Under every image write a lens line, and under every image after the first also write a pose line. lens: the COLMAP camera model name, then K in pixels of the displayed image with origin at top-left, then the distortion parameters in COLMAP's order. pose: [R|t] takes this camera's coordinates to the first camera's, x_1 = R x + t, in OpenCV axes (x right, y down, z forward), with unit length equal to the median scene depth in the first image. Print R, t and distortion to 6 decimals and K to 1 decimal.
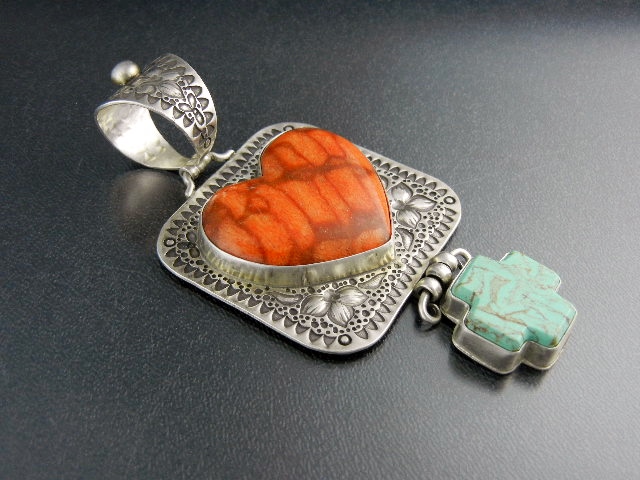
lens RADIAL K [[852.4, 0, 315.7], [0, 852.4, 239.8], [0, 0, 1]] dist [0.120598, 0.000000]
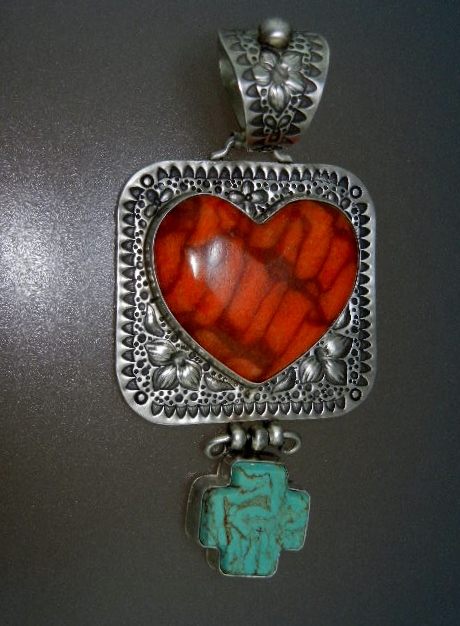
lens RADIAL K [[1013.2, 0, 202.3], [0, 1013.2, 320.6], [0, 0, 1]] dist [-0.056045, 0.000000]
pose [[0.517621, 0.849589, 0.101327, -0.123232], [-0.759218, 0.401466, 0.512263, -0.568887], [0.394533, -0.342088, 0.852830, 0.007723]]
